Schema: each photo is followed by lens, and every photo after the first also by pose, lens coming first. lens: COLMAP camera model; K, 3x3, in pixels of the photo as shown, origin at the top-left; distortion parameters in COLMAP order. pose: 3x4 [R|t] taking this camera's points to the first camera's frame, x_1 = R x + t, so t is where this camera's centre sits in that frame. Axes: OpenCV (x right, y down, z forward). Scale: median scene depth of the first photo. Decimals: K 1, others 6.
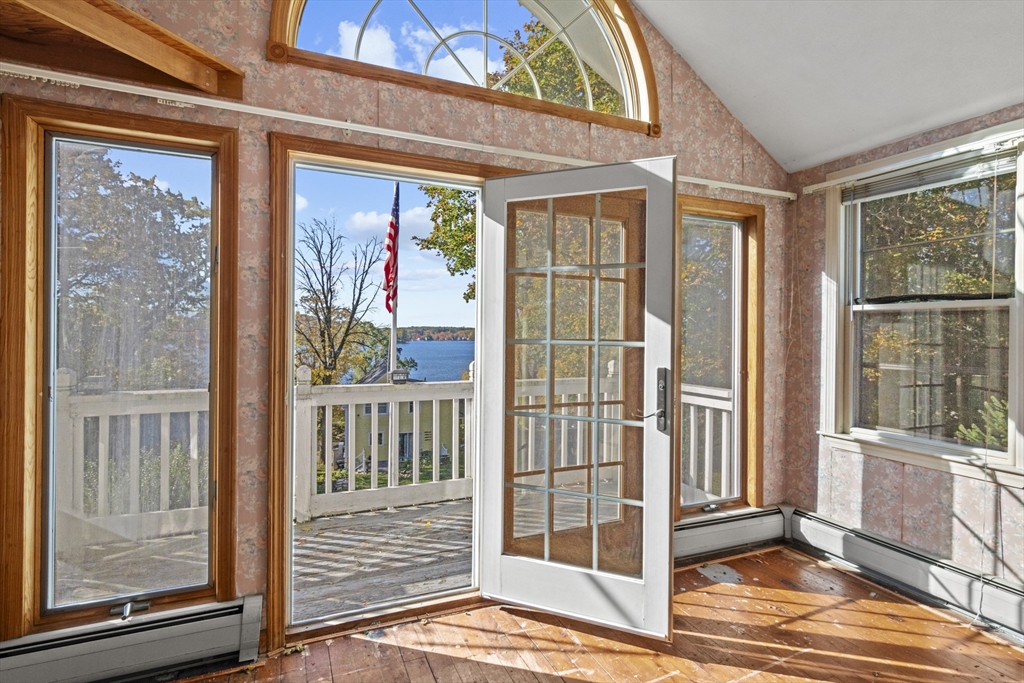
lens RADIAL K [[502.2, 0, 513.1], [0, 502.2, 332.4], [0, 0, 1]] dist [-0.000895, -0.000320]
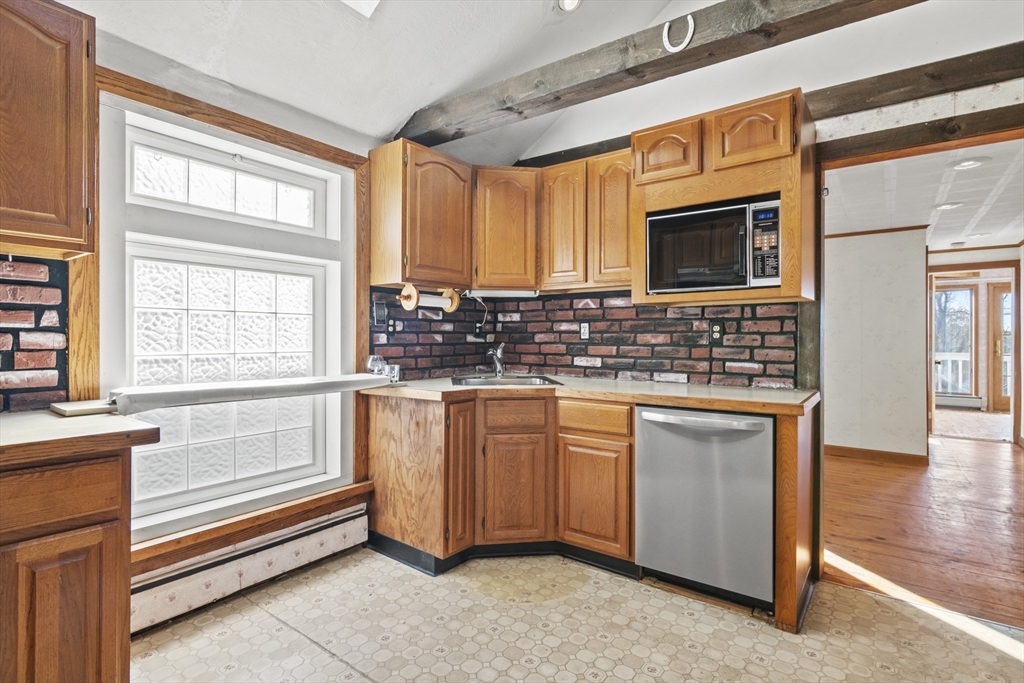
lens RADIAL K [[502.8, 0, 515.2], [0, 502.8, 337.0], [0, 0, 1]] dist [0.000451, -0.000964]
pose [[0.502219, -0.004929, -0.864726, 0.773483], [0.002007, 0.999988, -0.004535, 0.033807], [0.864738, 0.000542, 0.502223, -3.044295]]
